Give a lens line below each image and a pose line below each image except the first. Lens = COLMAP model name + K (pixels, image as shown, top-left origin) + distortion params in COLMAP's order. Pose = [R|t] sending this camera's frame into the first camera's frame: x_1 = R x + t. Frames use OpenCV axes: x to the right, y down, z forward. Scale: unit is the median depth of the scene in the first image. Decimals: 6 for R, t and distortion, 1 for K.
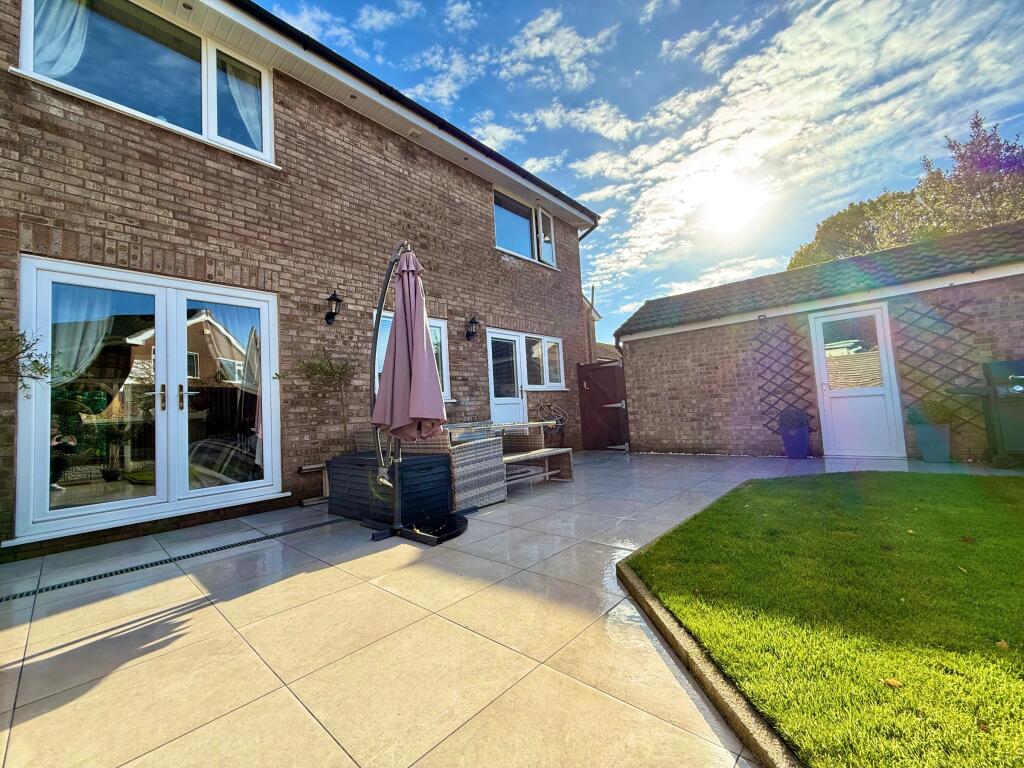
lens RADIAL K [[408.8, 0, 508.8], [0, 408.8, 380.5], [0, 0, 1]] dist [0.003452, 0.002517]
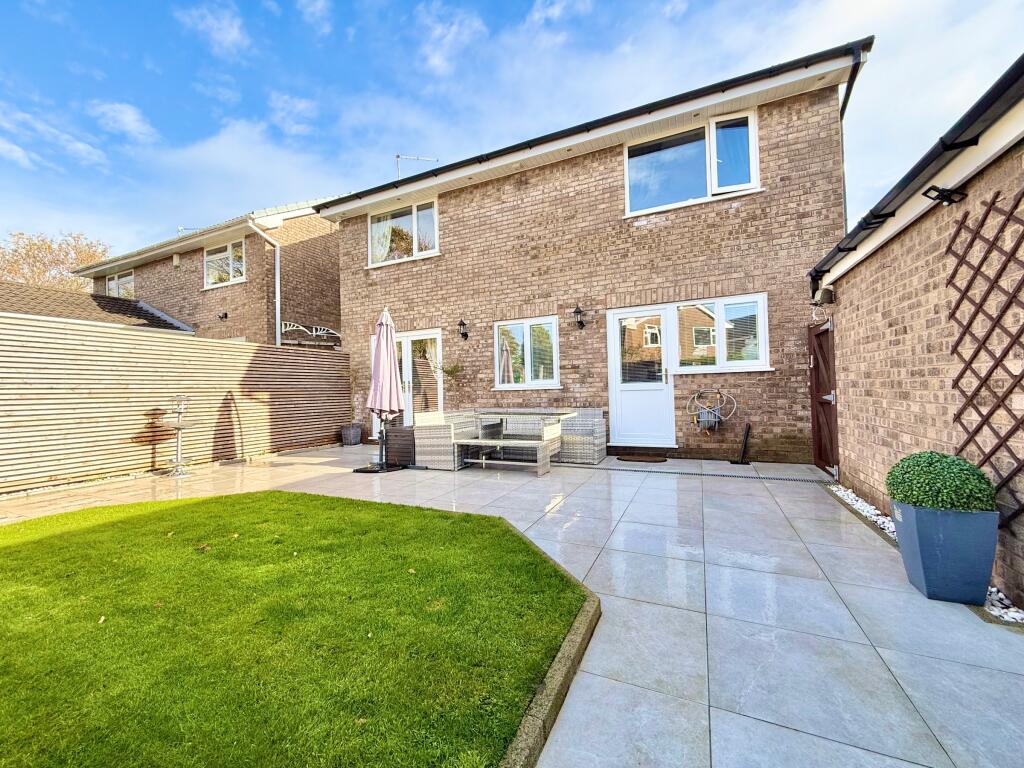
lens RADIAL K [[408.8, 0, 510.3], [0, 408.8, 379.8], [0, 0, 1]] dist [0.003452, 0.002517]
pose [[0.307167, 0.022637, -0.951386, 0.885031], [0.079699, 0.995593, 0.049421, -0.037834], [0.948313, -0.091005, 0.304009, 0.531280]]
